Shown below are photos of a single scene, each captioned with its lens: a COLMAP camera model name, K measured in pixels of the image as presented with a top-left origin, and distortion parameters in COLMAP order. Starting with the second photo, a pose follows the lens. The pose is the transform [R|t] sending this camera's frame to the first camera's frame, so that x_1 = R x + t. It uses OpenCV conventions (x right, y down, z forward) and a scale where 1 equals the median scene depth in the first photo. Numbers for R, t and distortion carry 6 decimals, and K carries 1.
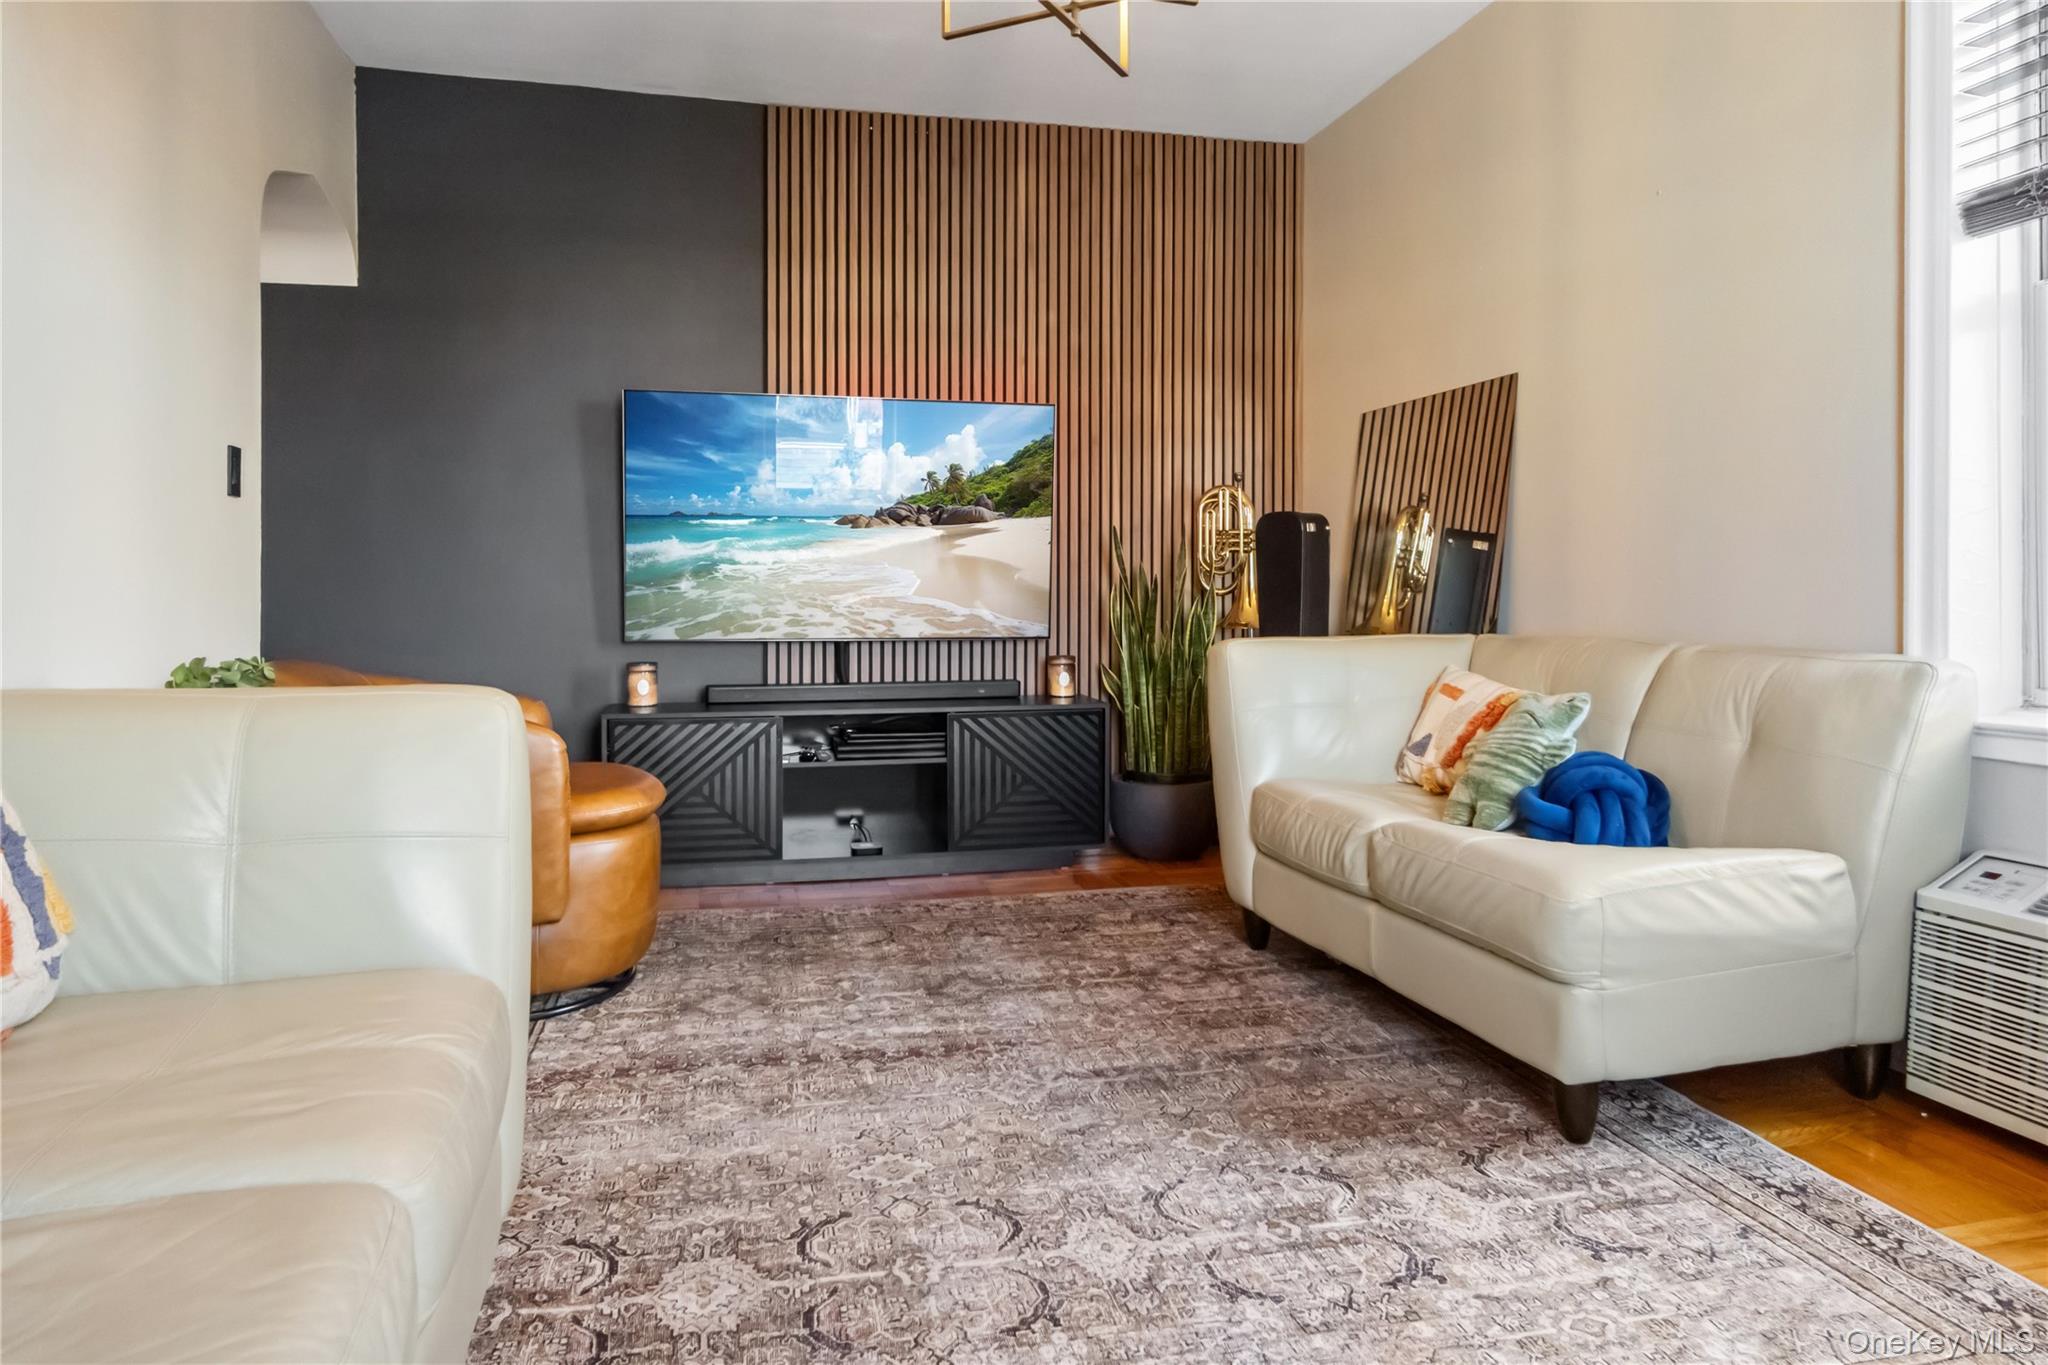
lens RADIAL K [[1287.8, 0, 1025.9], [0, 1287.8, 692.3], [0, 0, 1]] dist [-0.001877, -0.004091]
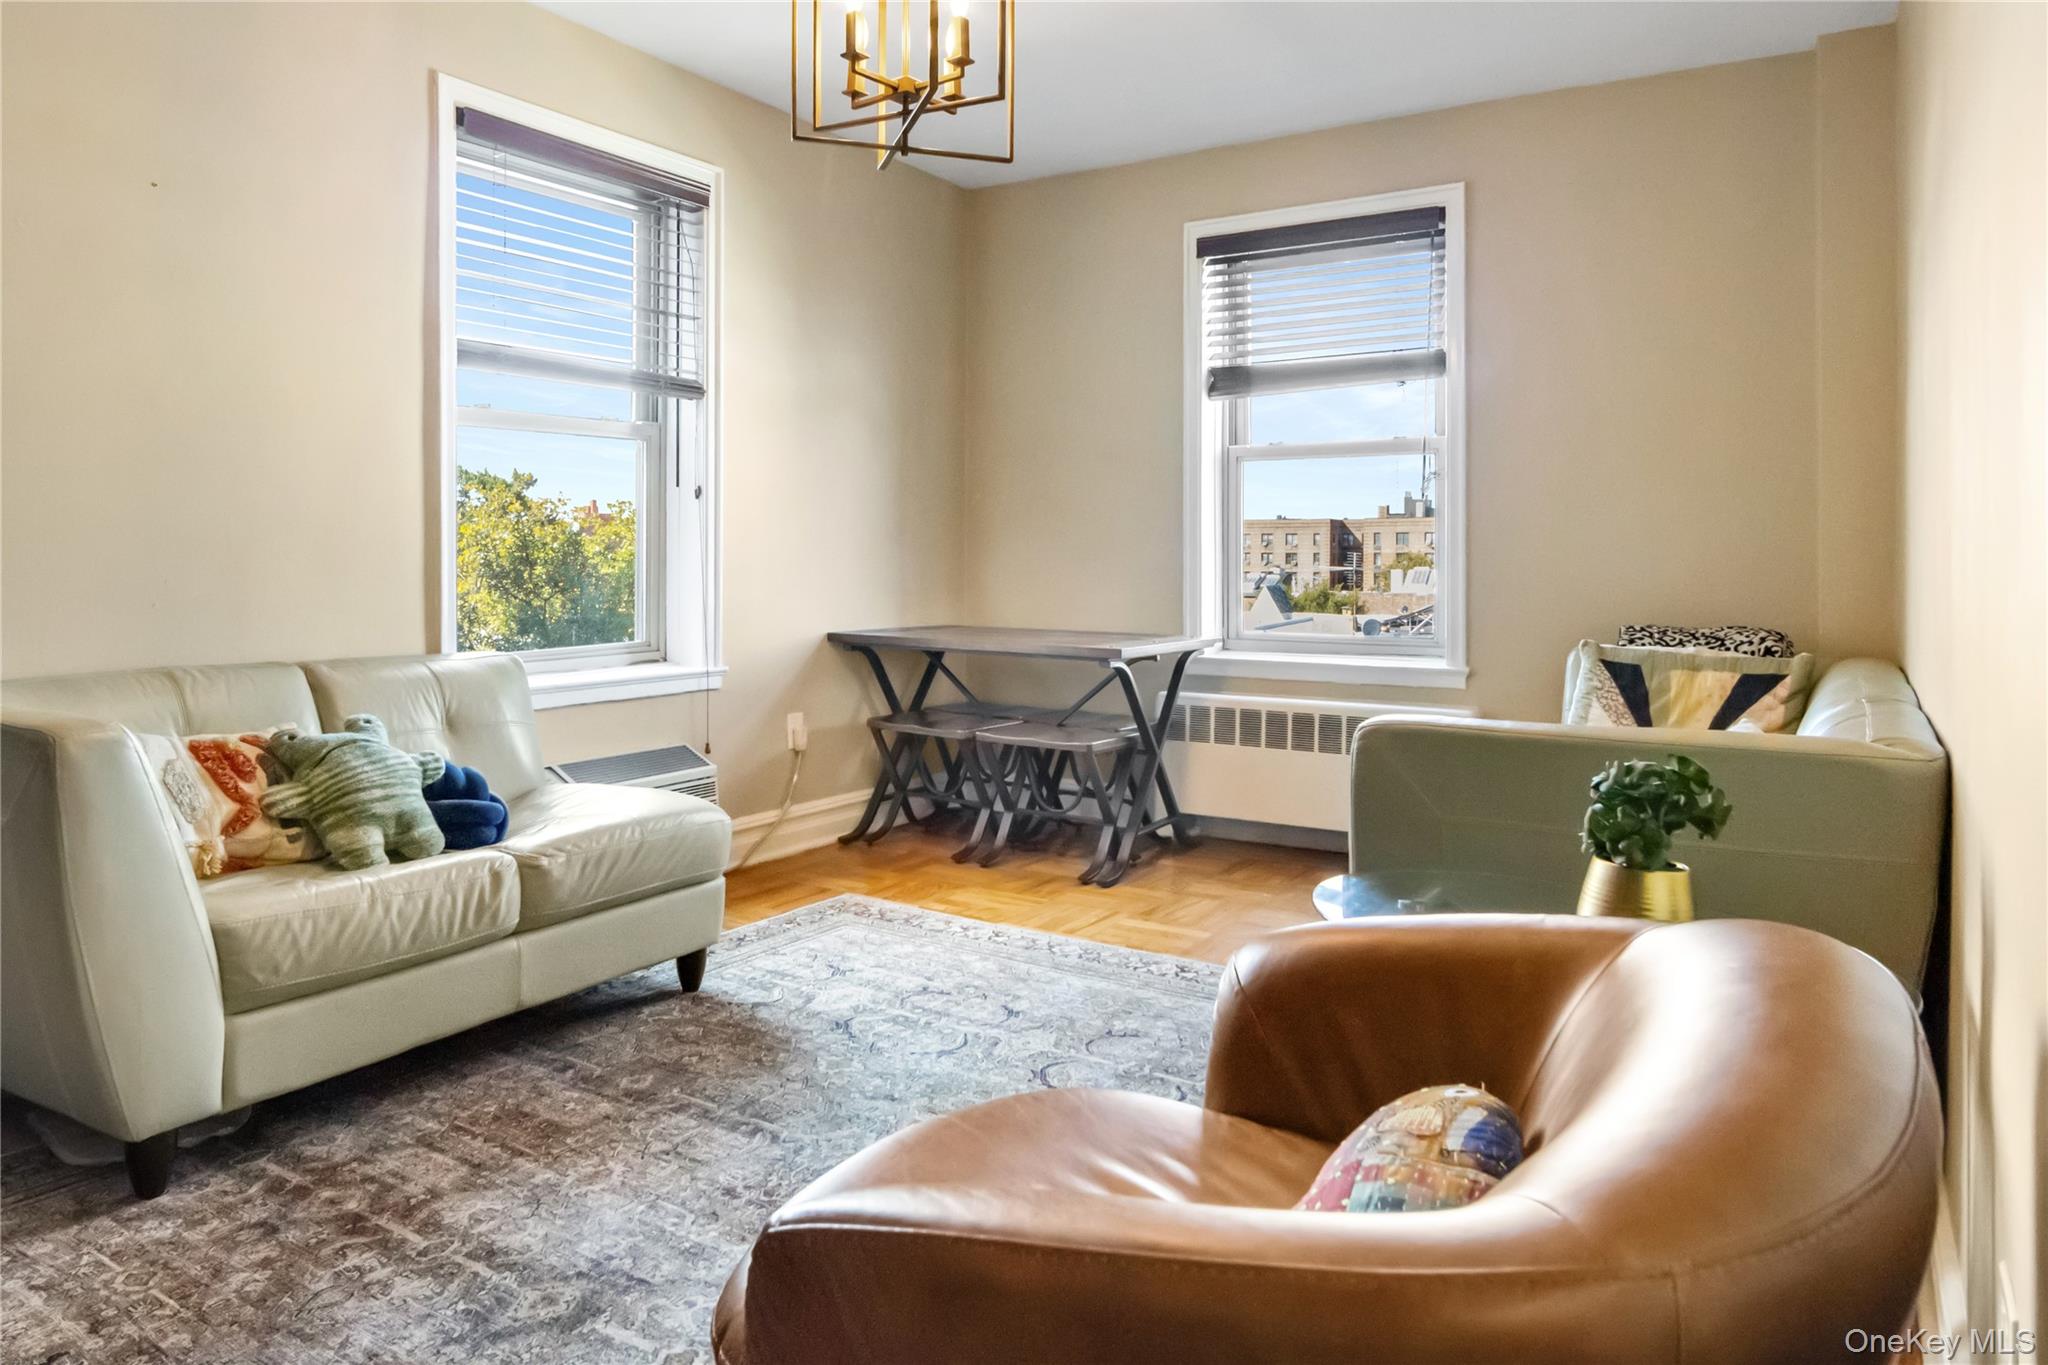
lens RADIAL K [[1287.8, 0, 1025.9], [0, 1287.8, 692.3], [0, 0, 1]] dist [-0.001877, -0.004091]
pose [[-0.692984, -0.070764, 0.717471, -0.823853], [0.050240, 0.988012, 0.145973, -0.172402], [-0.719200, 0.137203, -0.681122, 1.613544]]
